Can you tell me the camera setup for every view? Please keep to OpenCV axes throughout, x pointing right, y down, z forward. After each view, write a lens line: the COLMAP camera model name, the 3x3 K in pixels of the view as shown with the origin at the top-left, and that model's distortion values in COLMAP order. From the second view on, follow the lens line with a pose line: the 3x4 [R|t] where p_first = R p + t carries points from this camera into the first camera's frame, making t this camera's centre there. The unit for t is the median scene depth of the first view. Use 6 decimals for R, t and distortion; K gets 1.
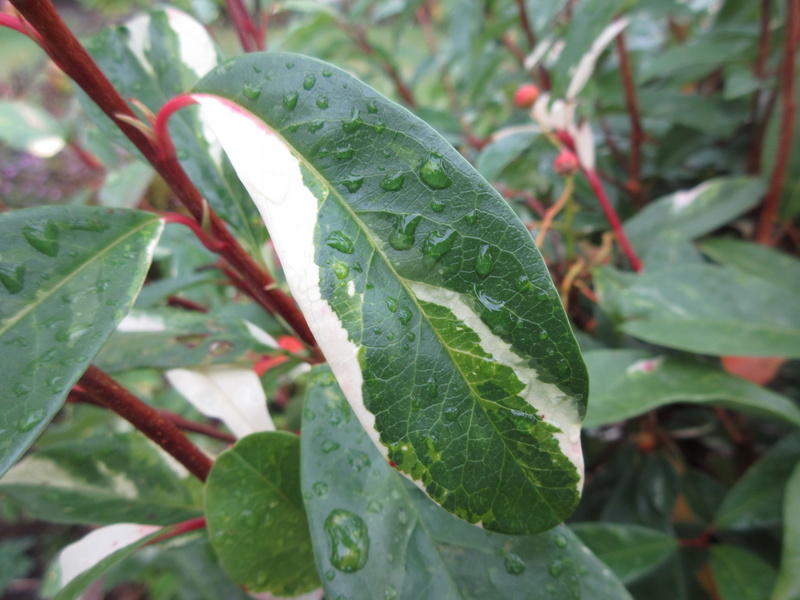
lens RADIAL K [[602.8, 0, 400.0], [0, 602.8, 300.0], [0, 0, 1]] dist [0.030037, -0.024163]
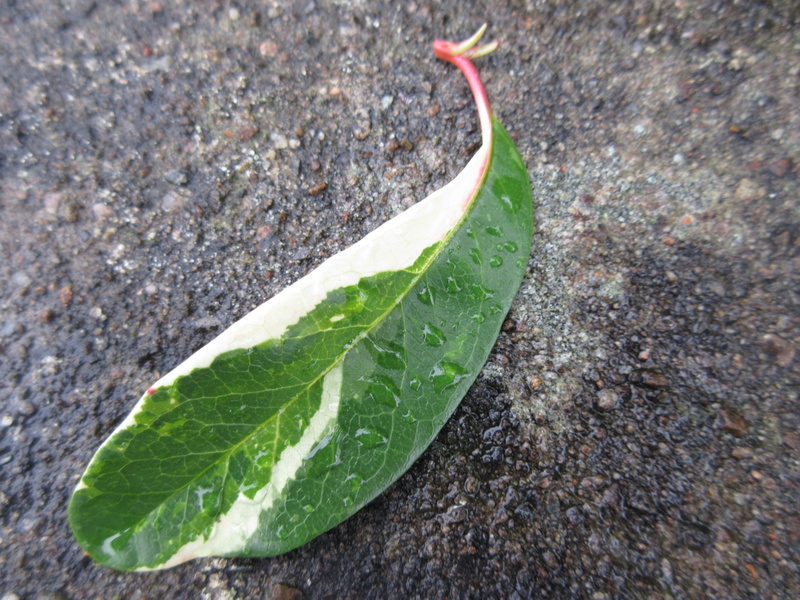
lens RADIAL K [[602.8, 0, 400.0], [0, 602.8, 300.0], [0, 0, 1]] dist [0.030037, -0.024163]
pose [[0.045680, 0.970366, 0.237281, -0.330846], [-0.922562, 0.132080, -0.362539, 0.233913], [-0.383136, -0.202345, 0.901256, 0.080811]]
